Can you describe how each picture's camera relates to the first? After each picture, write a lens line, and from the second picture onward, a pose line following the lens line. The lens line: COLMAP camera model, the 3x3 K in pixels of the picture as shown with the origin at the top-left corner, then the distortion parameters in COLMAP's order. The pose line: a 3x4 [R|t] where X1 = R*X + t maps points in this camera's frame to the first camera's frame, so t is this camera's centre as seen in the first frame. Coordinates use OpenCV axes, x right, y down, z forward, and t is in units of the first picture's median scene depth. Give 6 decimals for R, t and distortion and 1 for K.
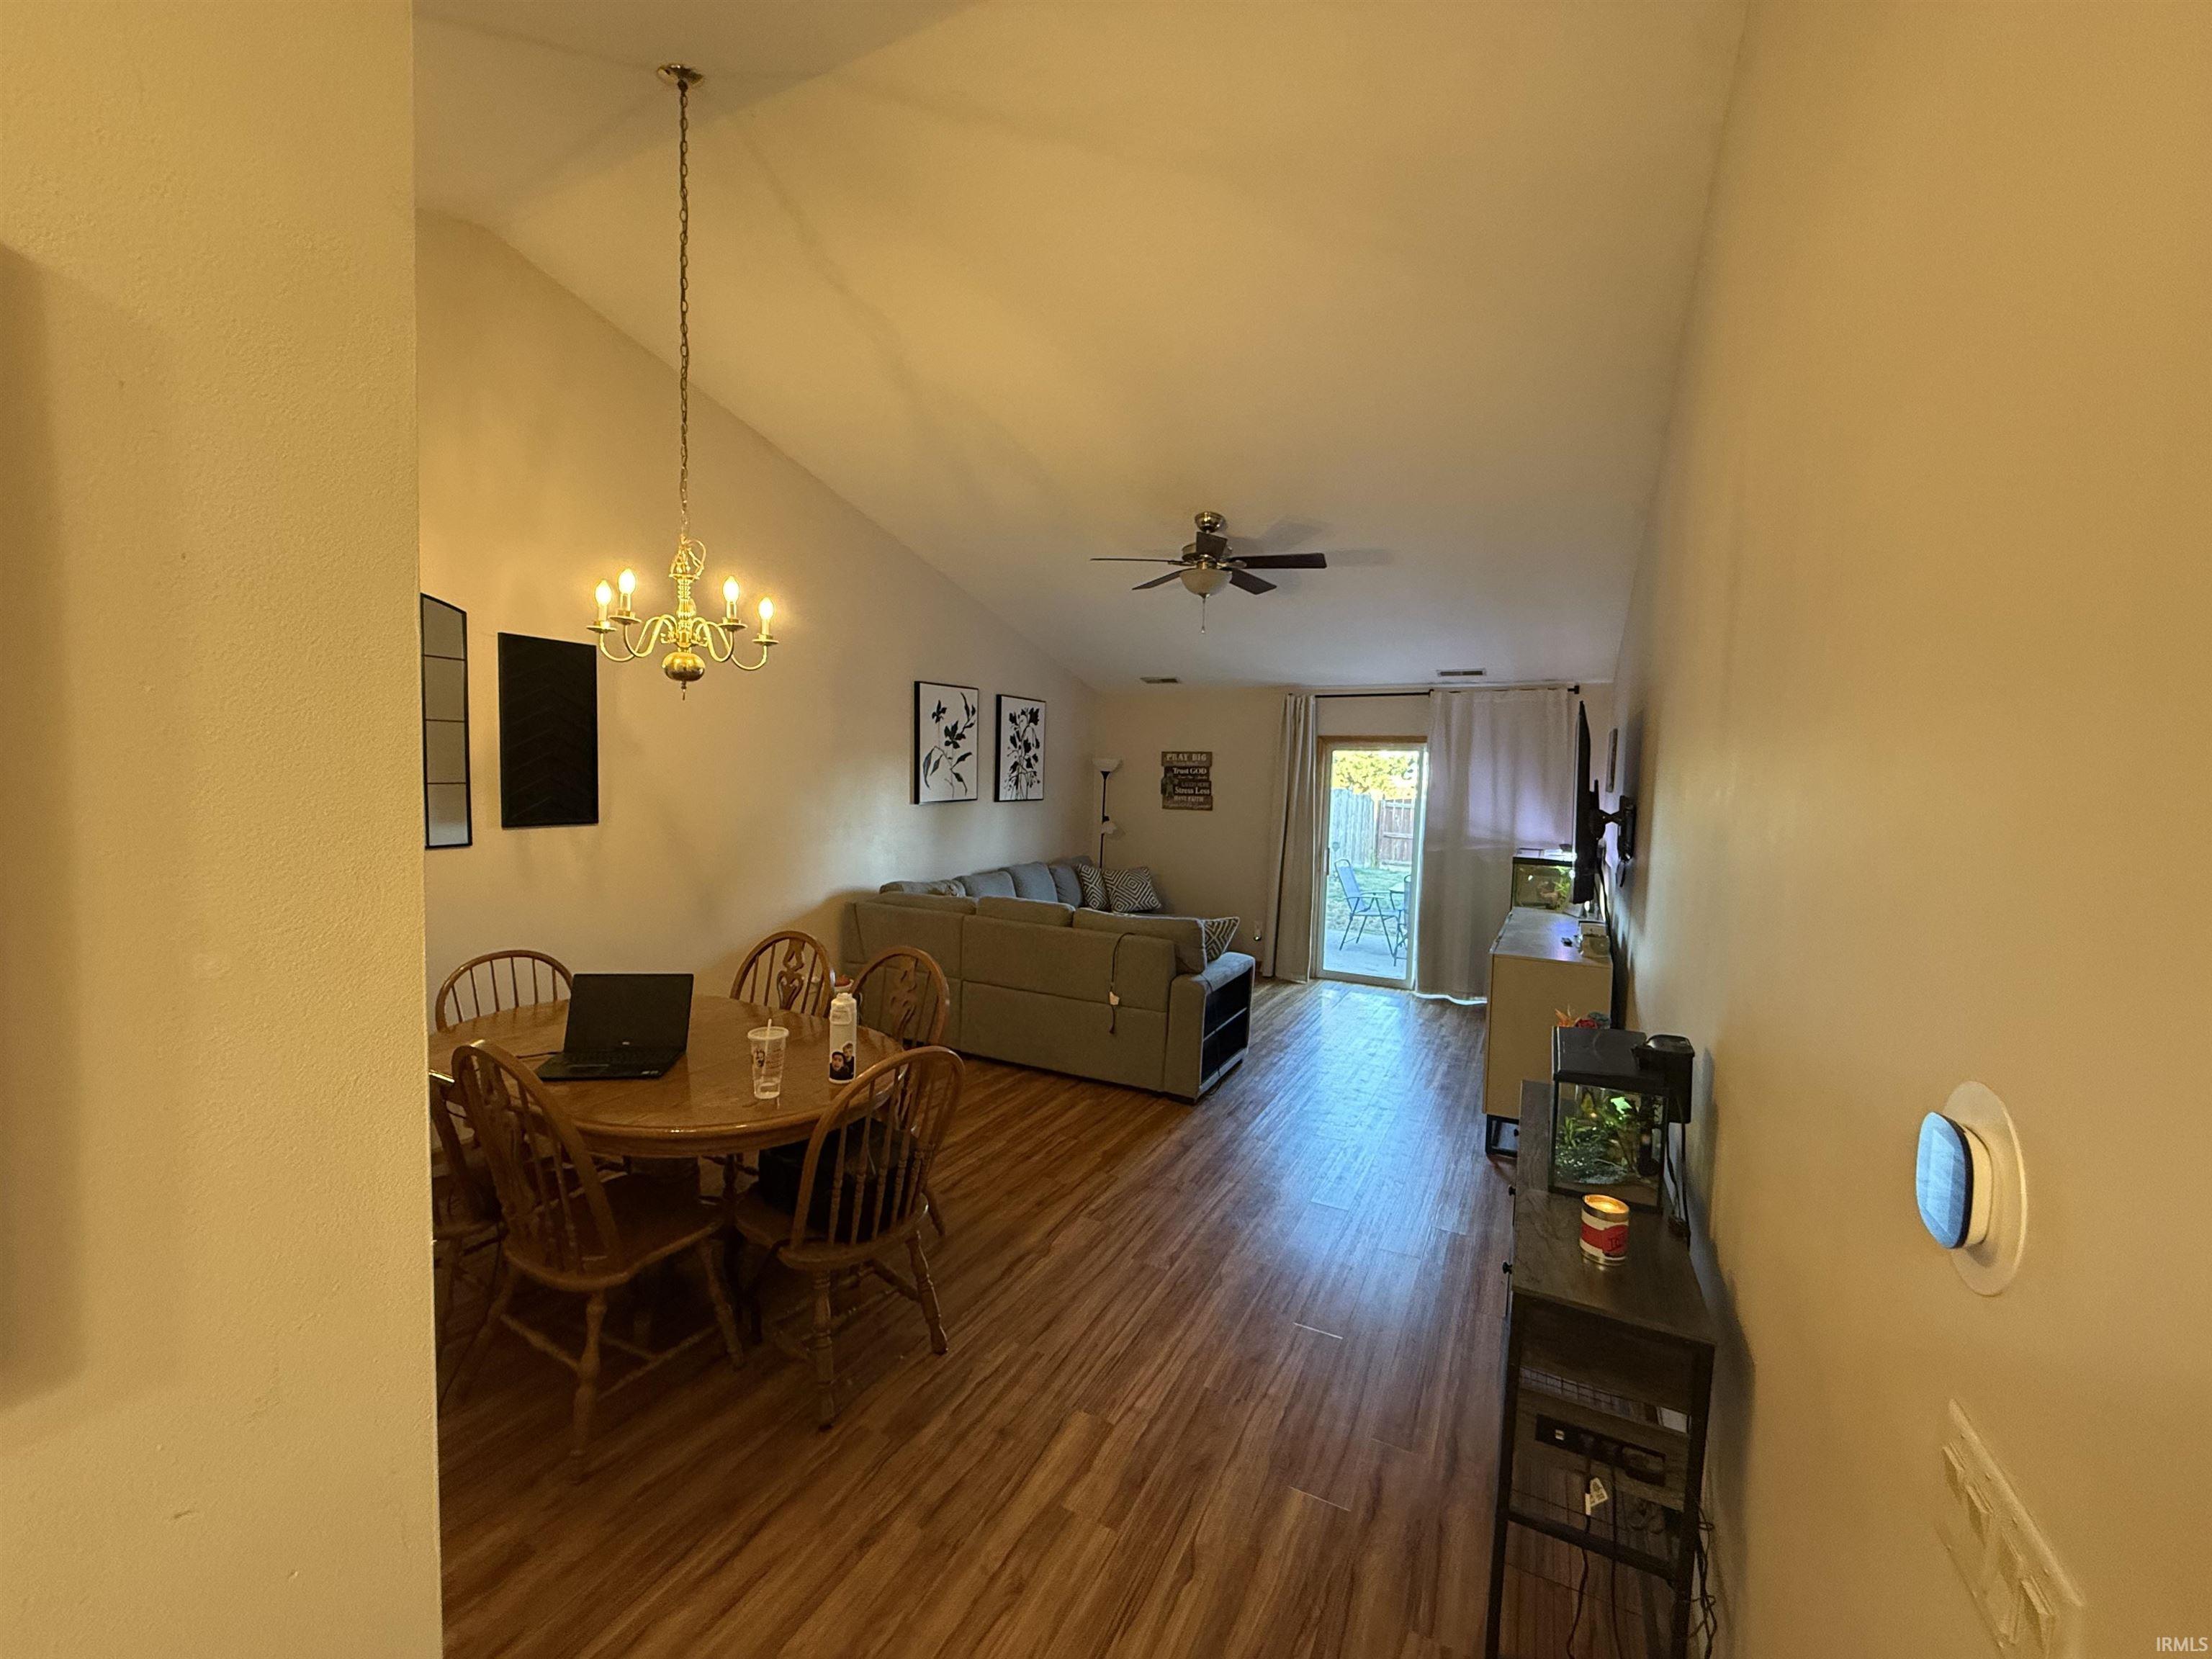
lens RADIAL K [[887.3, 0, 1096.6], [0, 887.3, 830.6], [0, 0, 1]] dist [-0.000165, 0.000452]
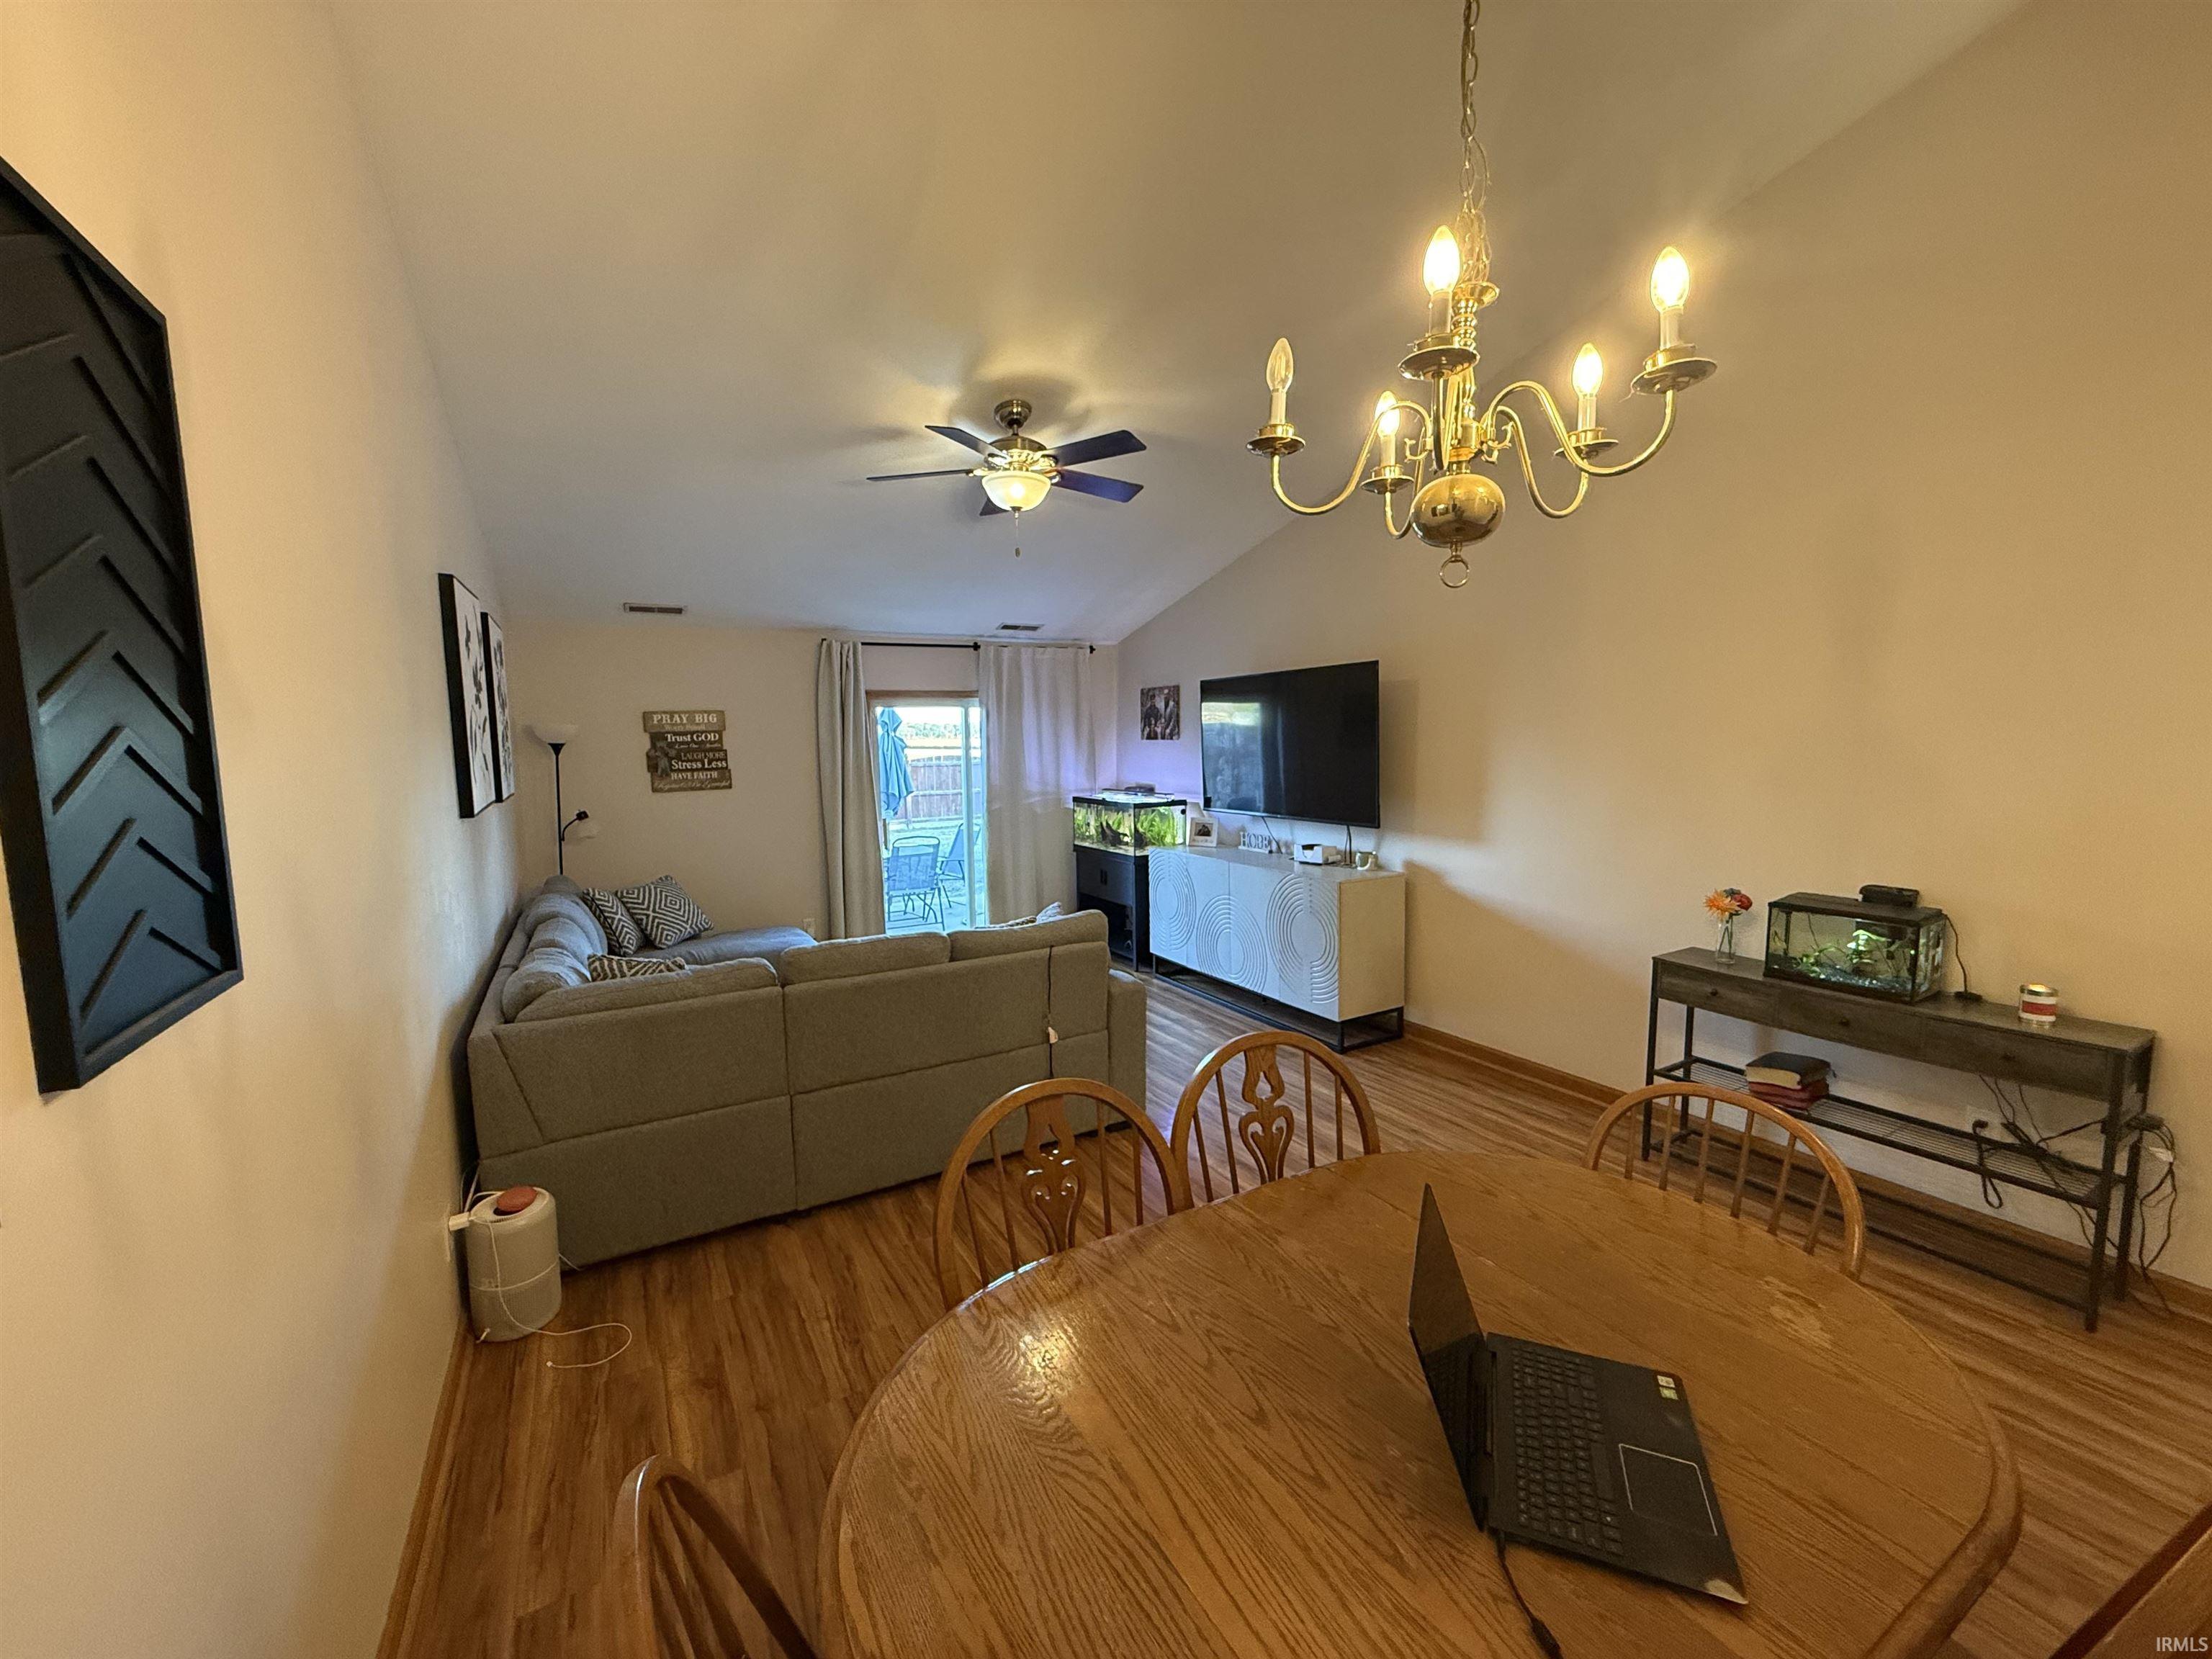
lens RADIAL K [[887.3, 0, 1119.1], [0, 887.3, 835.6], [0, 0, 1]] dist [-0.000165, 0.000452]
pose [[0.521366, -0.131320, 0.843168, -0.880575], [0.088491, 0.991081, 0.099639, -0.074813], [-0.848732, 0.022664, 0.528337, 0.823000]]
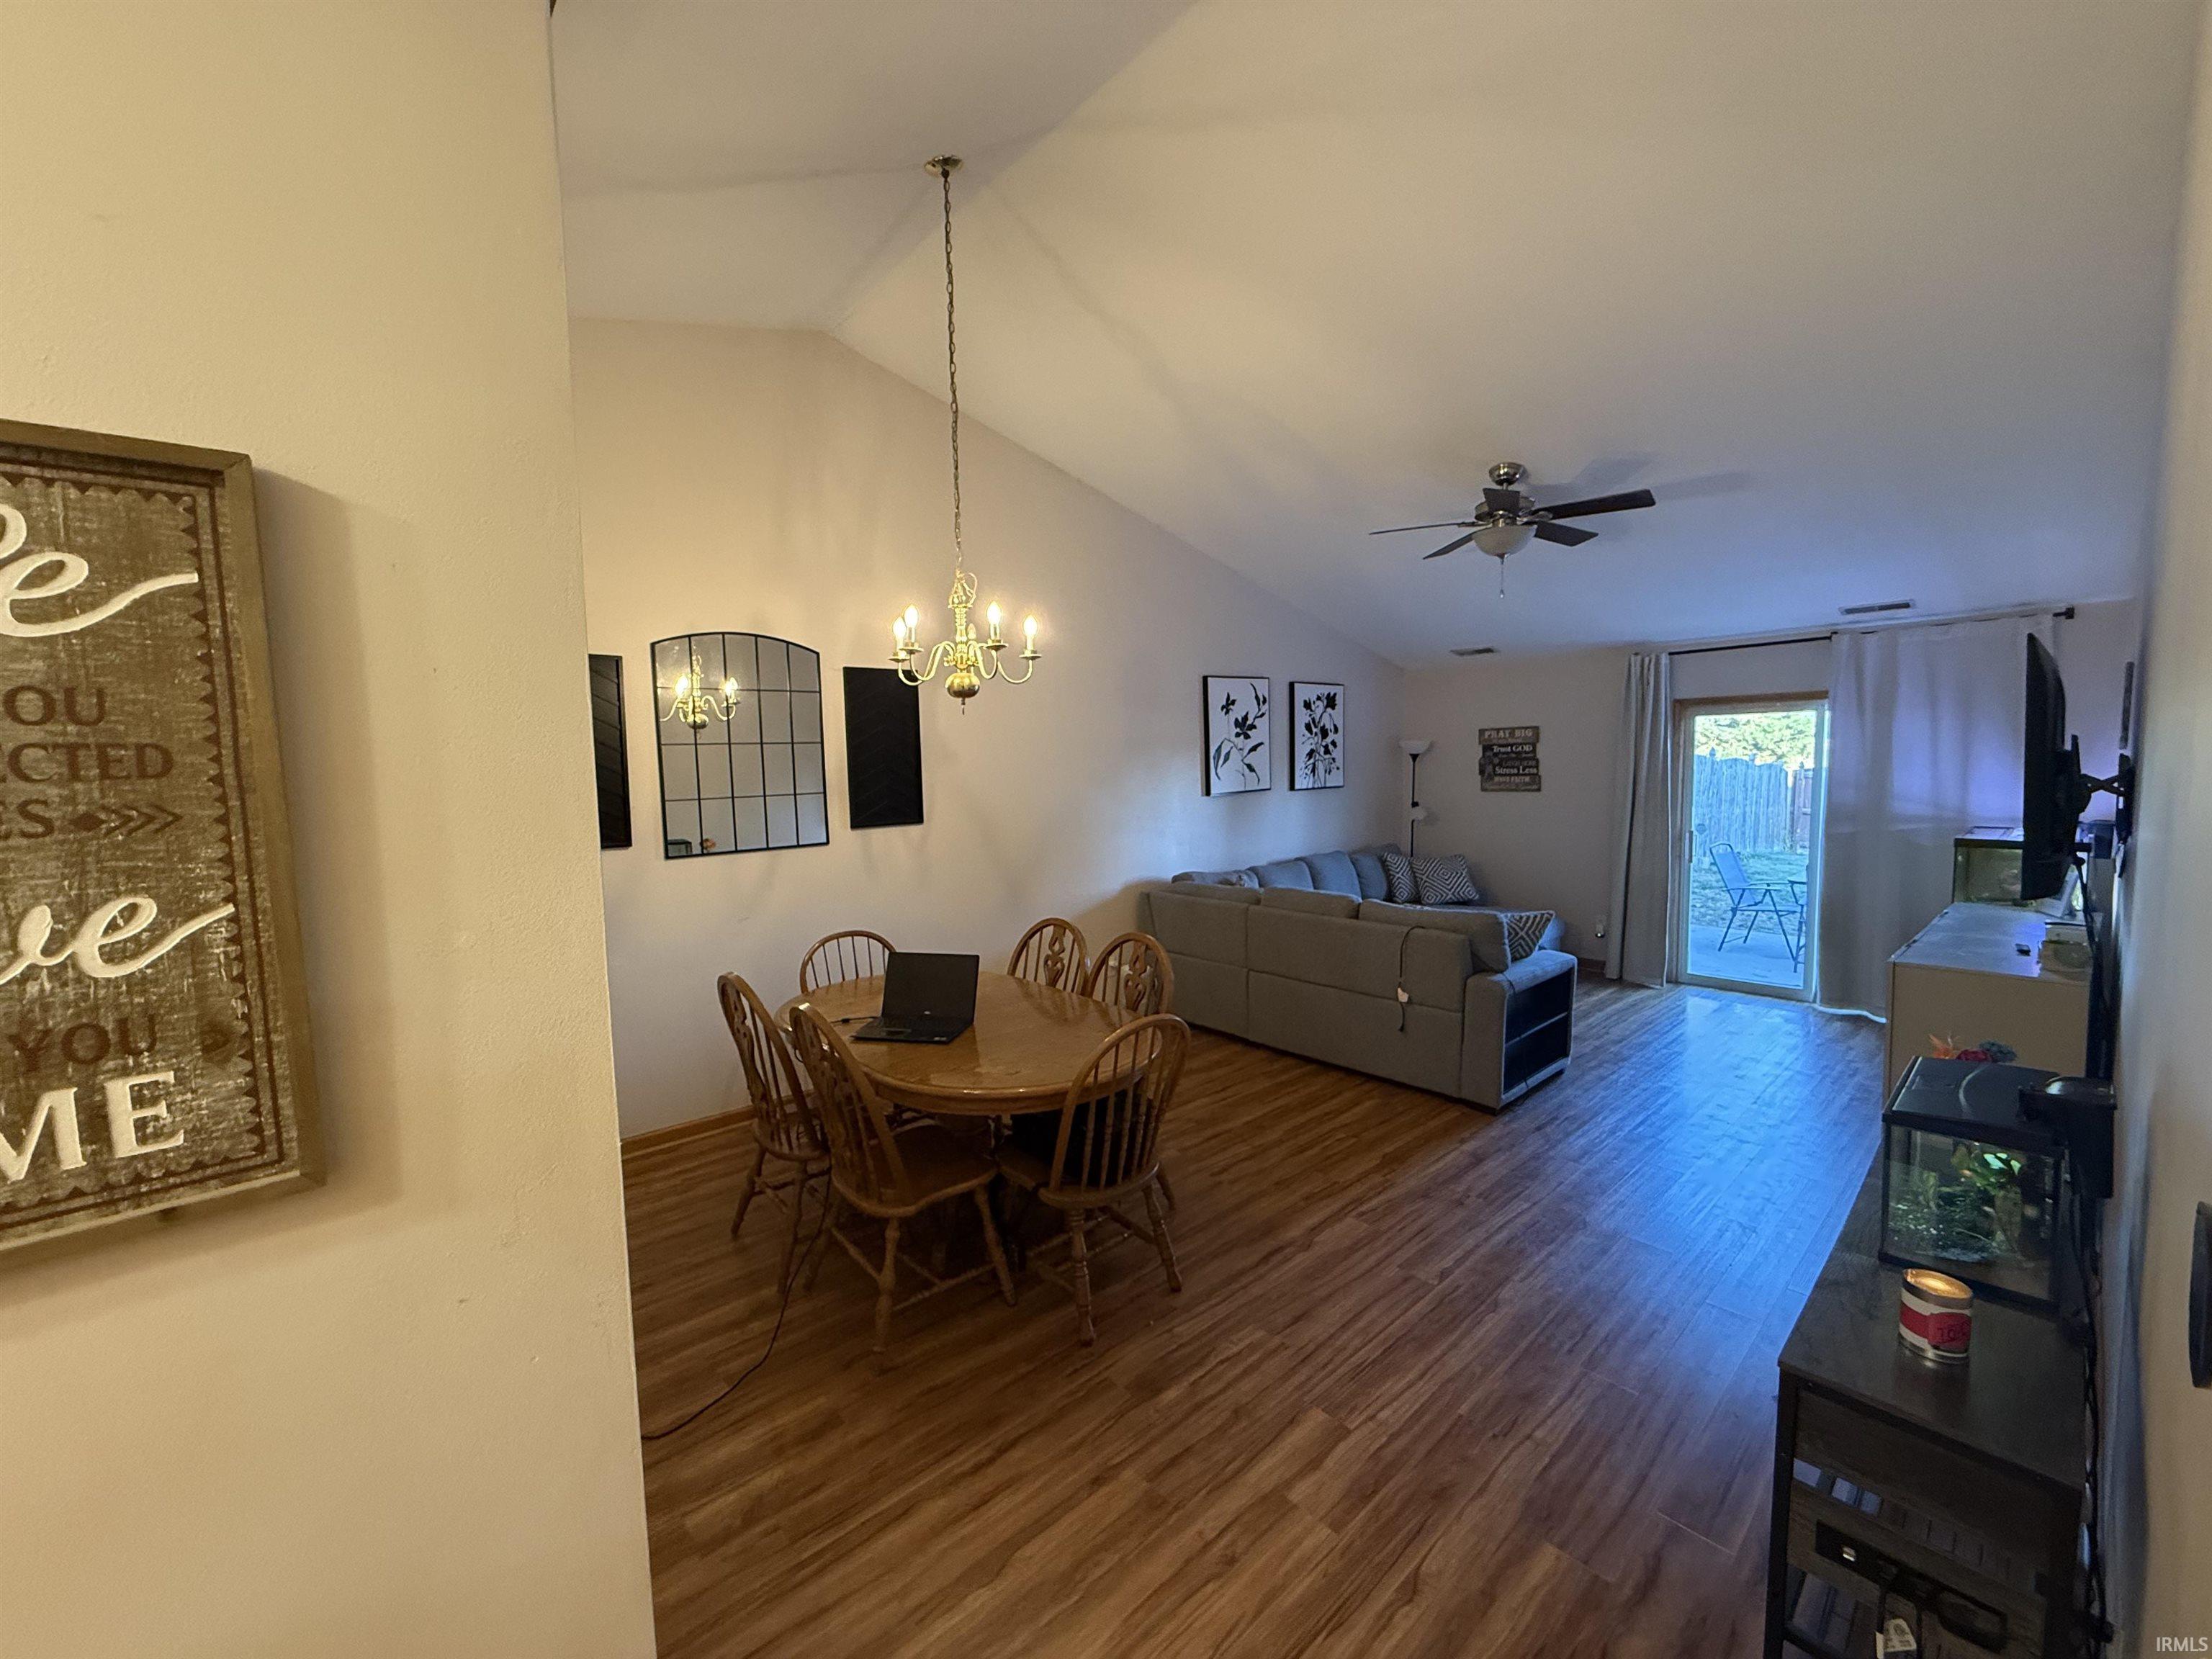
lens RADIAL K [[887.3, 0, 1095.1], [0, 887.3, 831.0], [0, 0, 1]] dist [-0.000165, 0.000452]
pose [[0.930925, -0.019027, -0.364713, 0.096305], [0.023872, 0.999676, 0.008781, -0.003467], [0.364428, -0.016880, 0.931078, -0.000651]]
